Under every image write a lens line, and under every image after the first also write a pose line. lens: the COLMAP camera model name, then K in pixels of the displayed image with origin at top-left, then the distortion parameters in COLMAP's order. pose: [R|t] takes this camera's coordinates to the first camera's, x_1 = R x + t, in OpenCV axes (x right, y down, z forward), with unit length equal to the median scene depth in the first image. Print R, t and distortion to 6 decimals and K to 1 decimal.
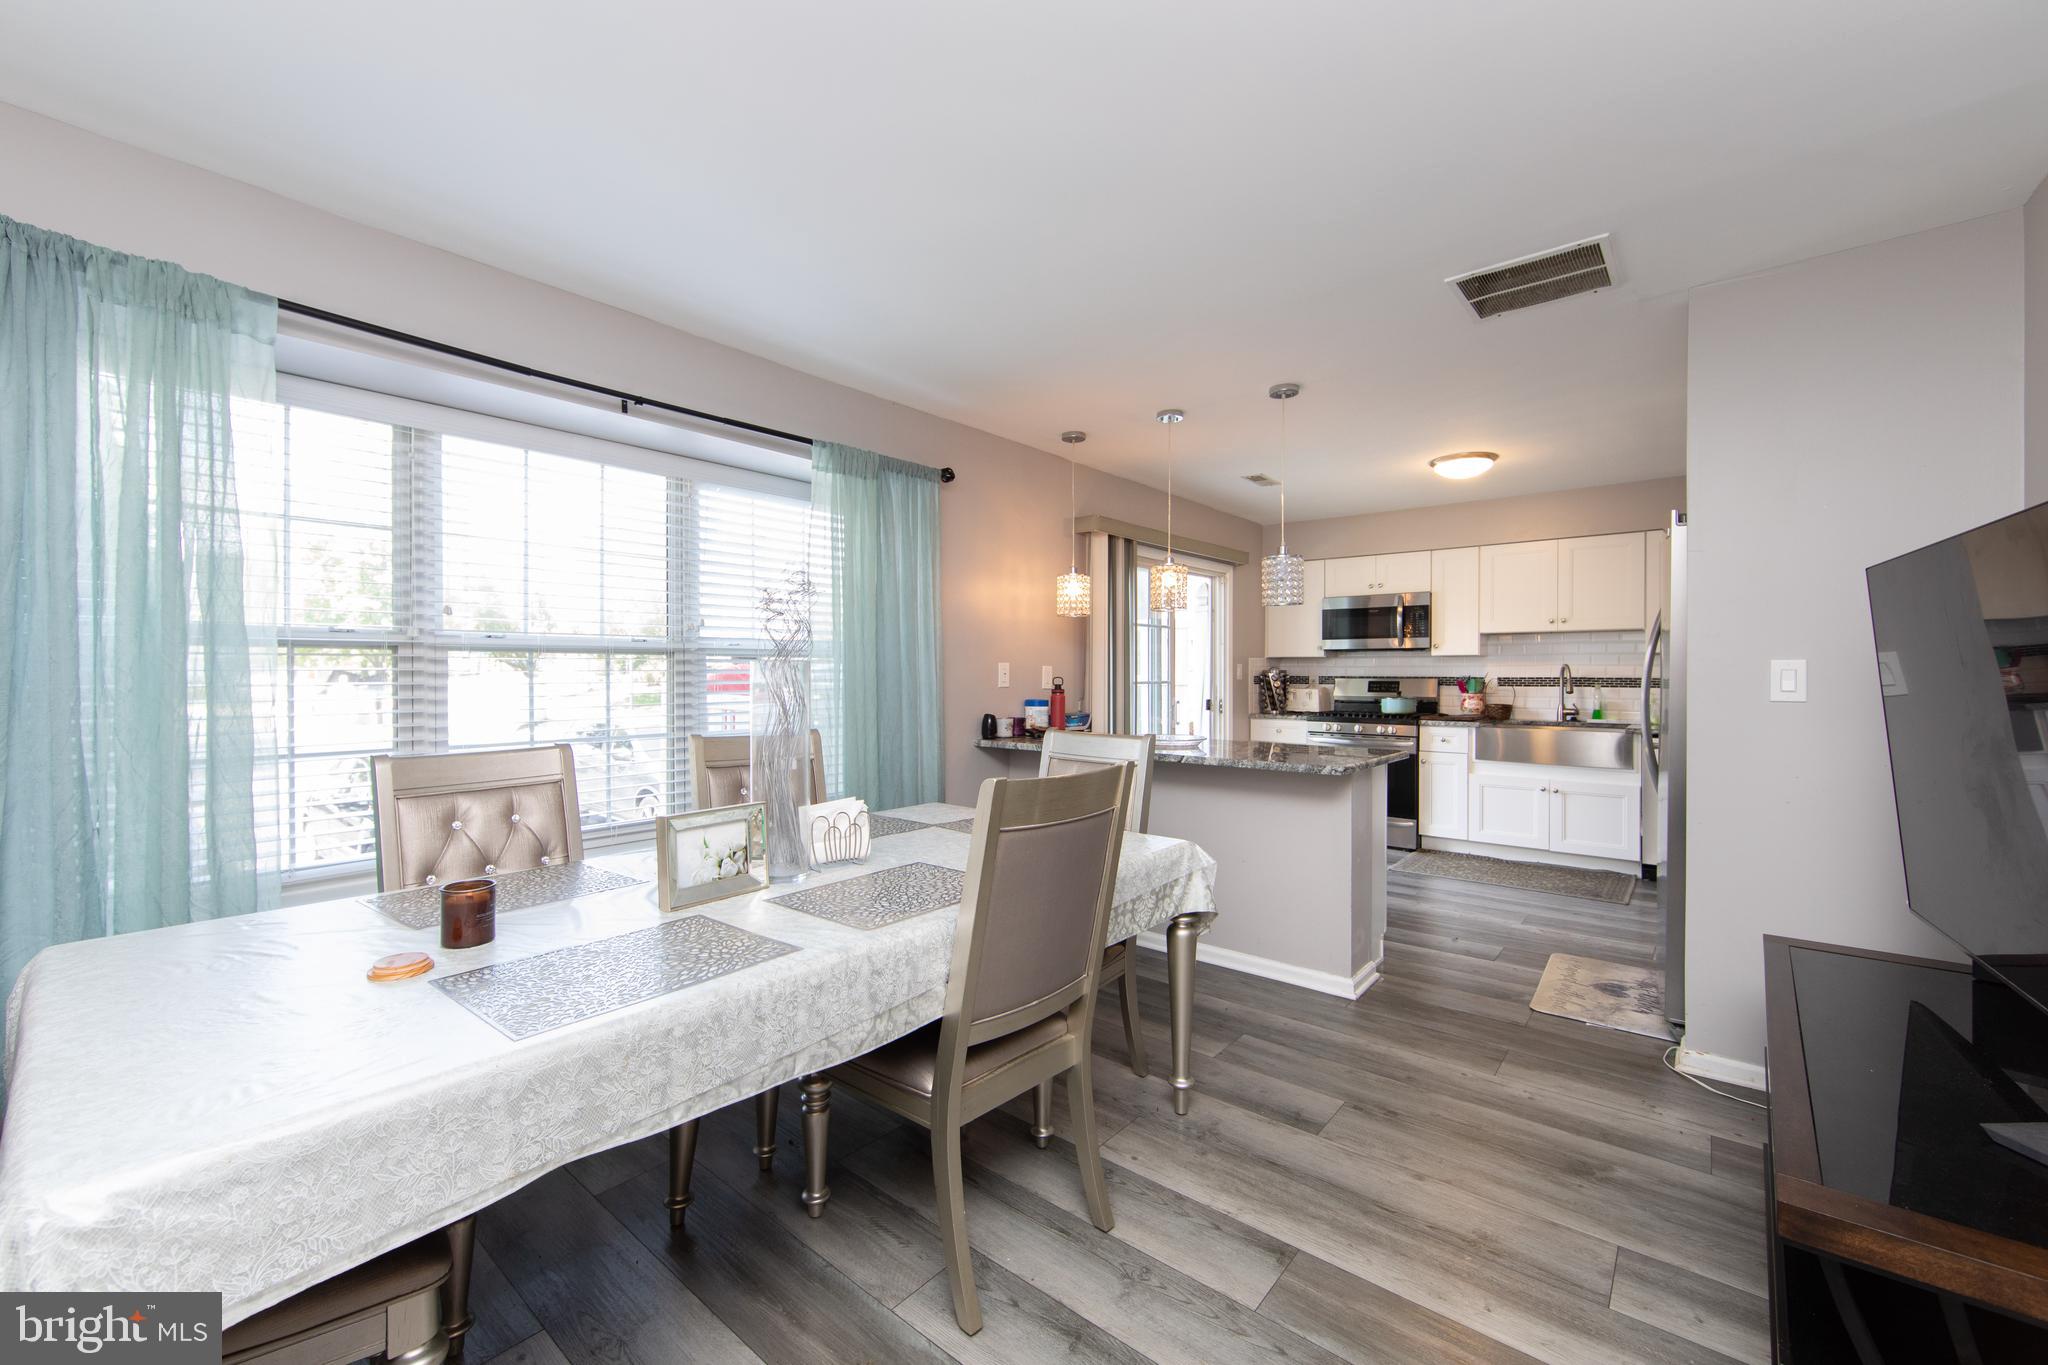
lens RADIAL K [[812.1, 0, 1017.9], [0, 812.1, 683.5], [0, 0, 1]] dist [-0.002405, -0.001336]
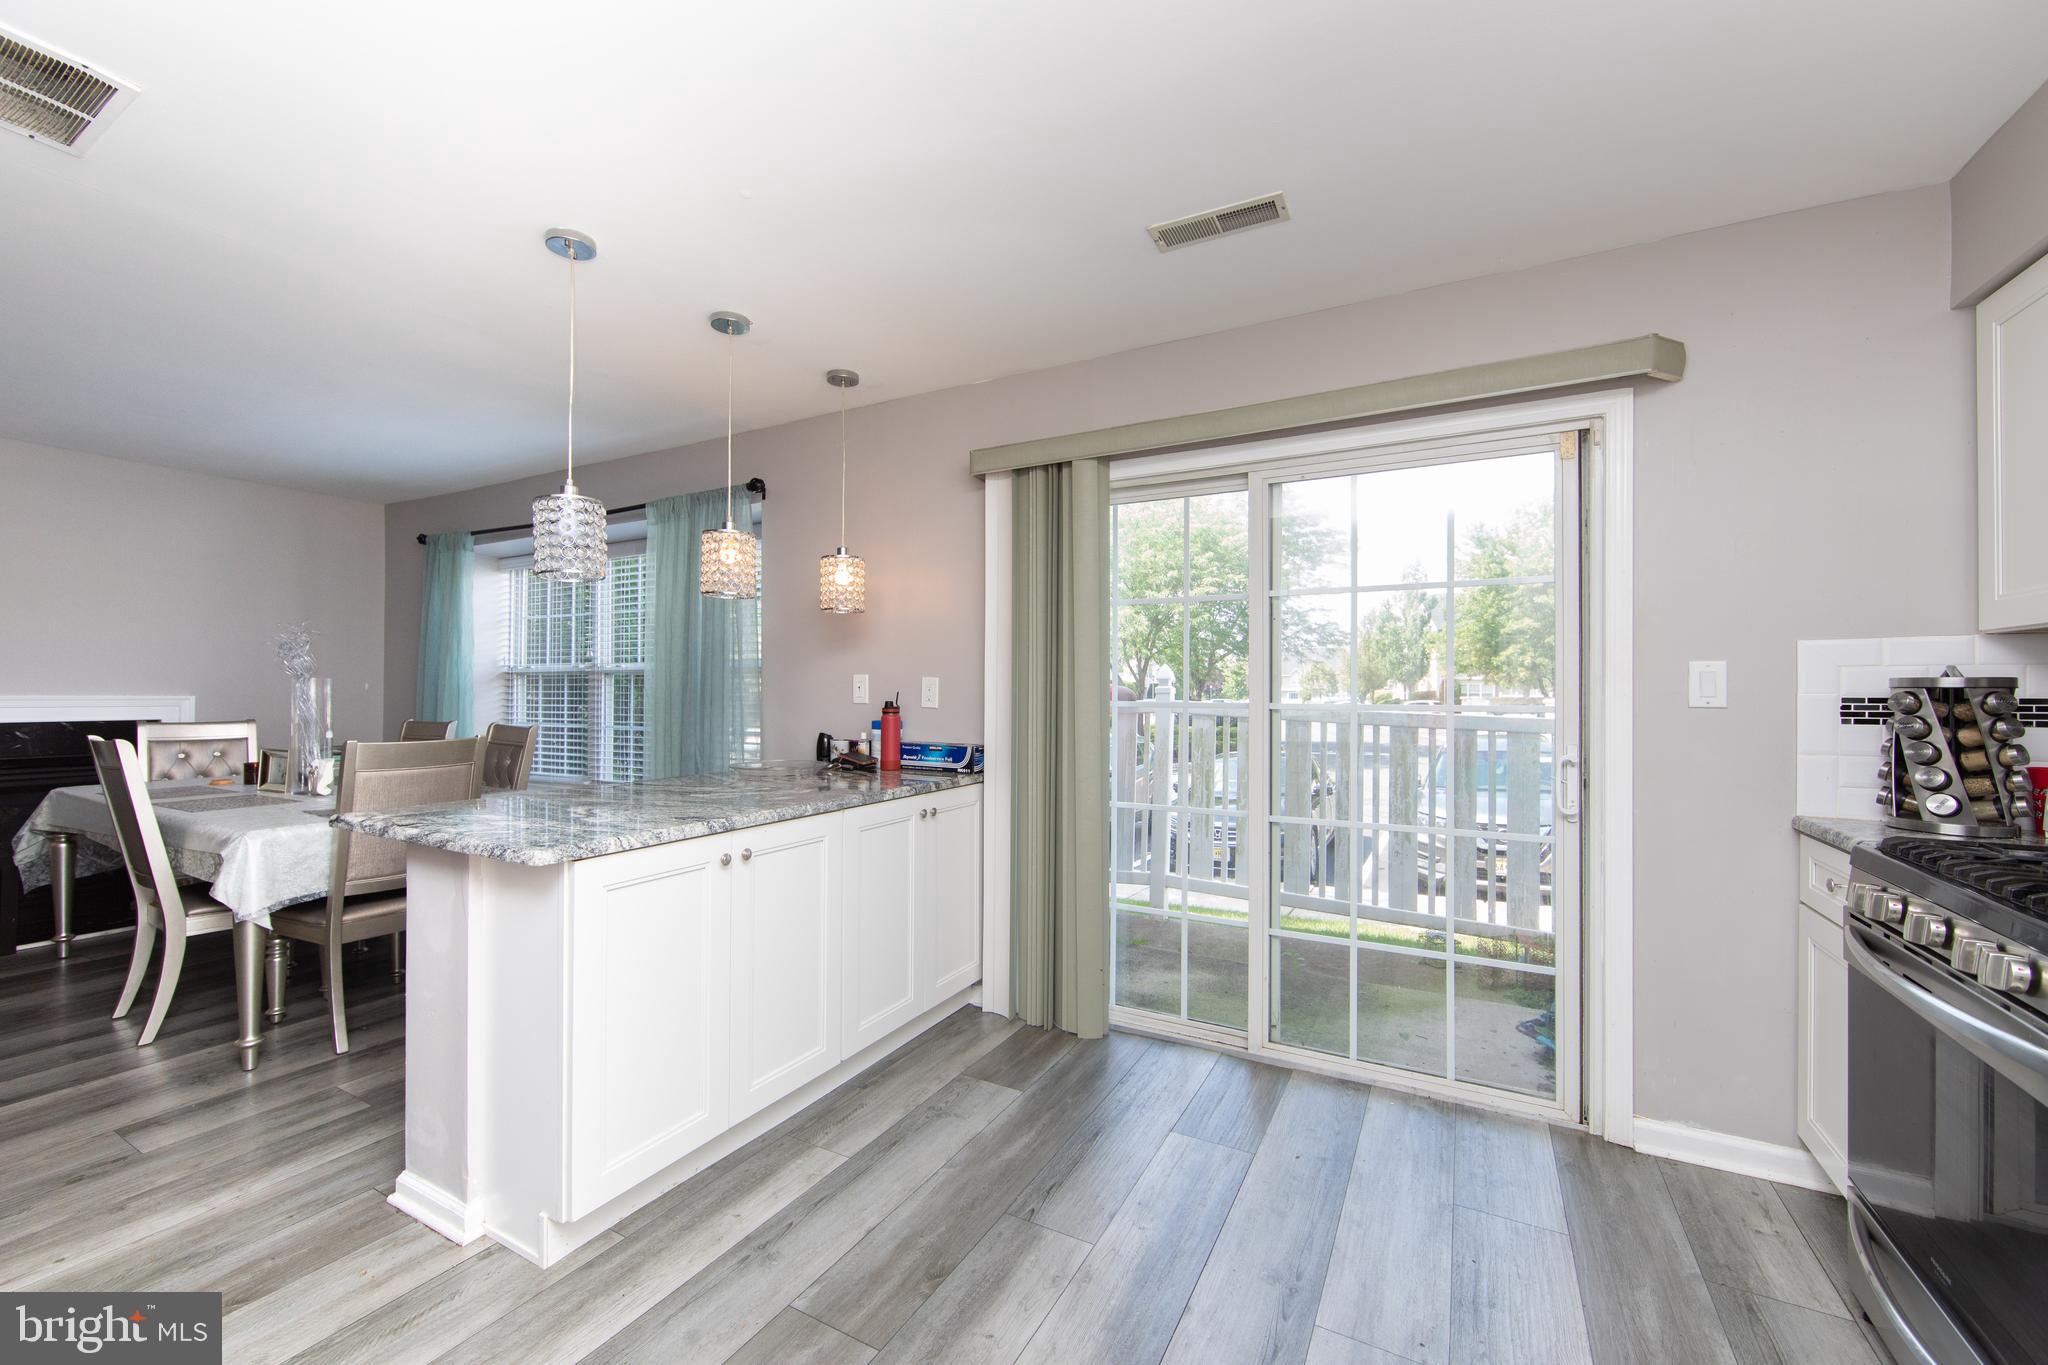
lens RADIAL K [[812.1, 0, 1020.4], [0, 812.1, 679.9], [0, 0, 1]] dist [-0.002405, -0.001336]
pose [[0.200556, -0.010179, -0.979629, 0.819515], [-0.016721, 0.999765, -0.013812, -0.010746], [0.979540, 0.019150, 0.200339, 0.973973]]
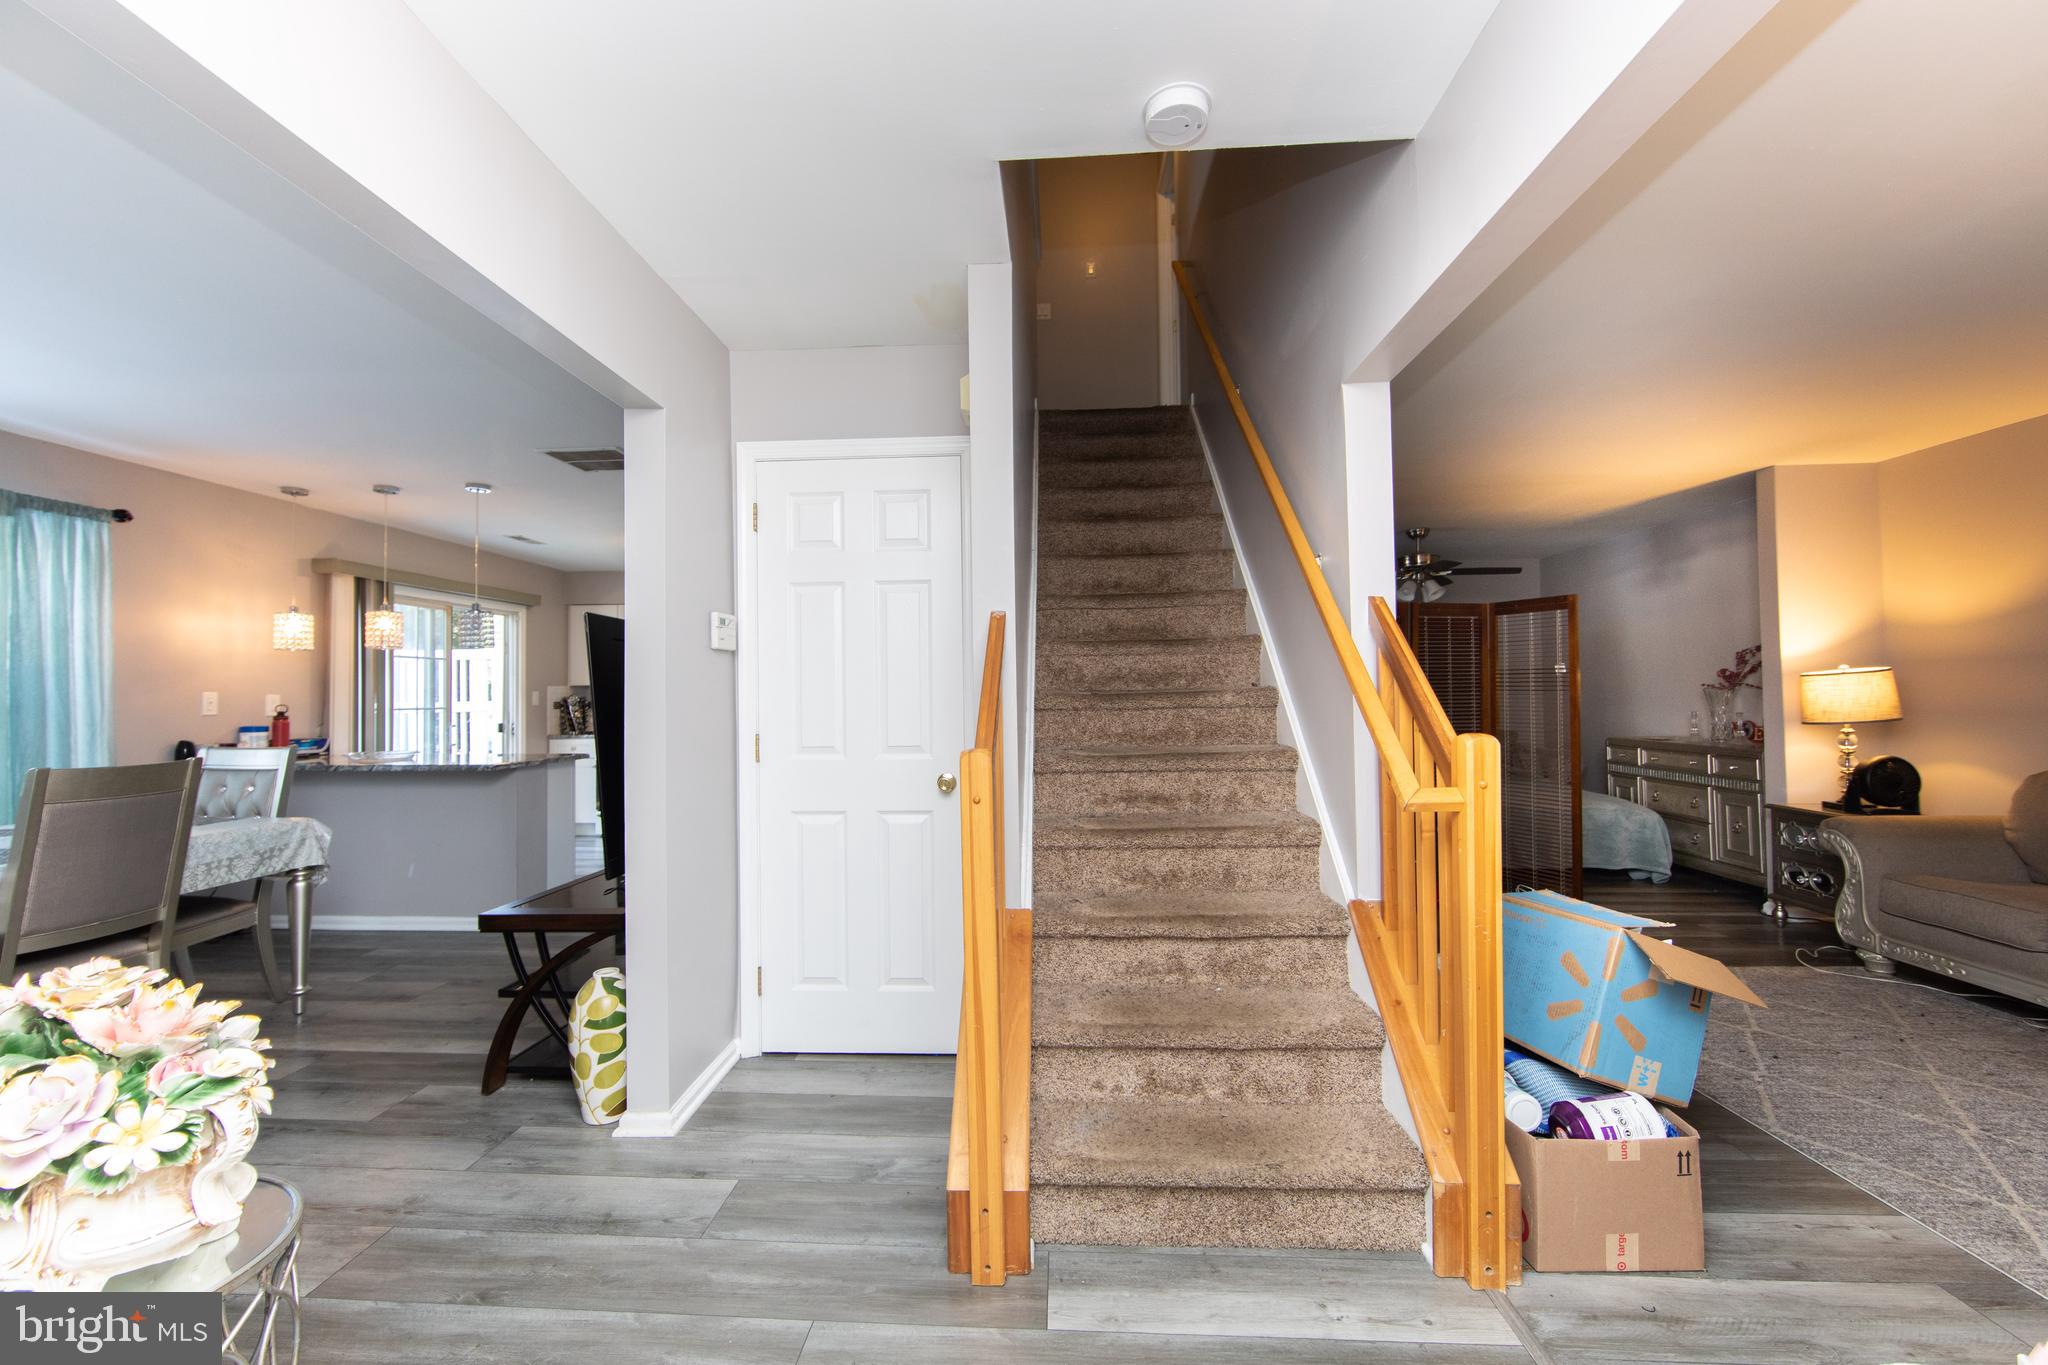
lens RADIAL K [[812.1, 0, 1018.5], [0, 812.1, 684.6], [0, 0, 1]] dist [-0.002405, -0.001336]
pose [[0.799552, 0.001131, 0.600596, 0.188386], [0.017706, 0.999519, -0.025453, 0.010105], [-0.600336, 0.030986, 0.799148, -0.469155]]
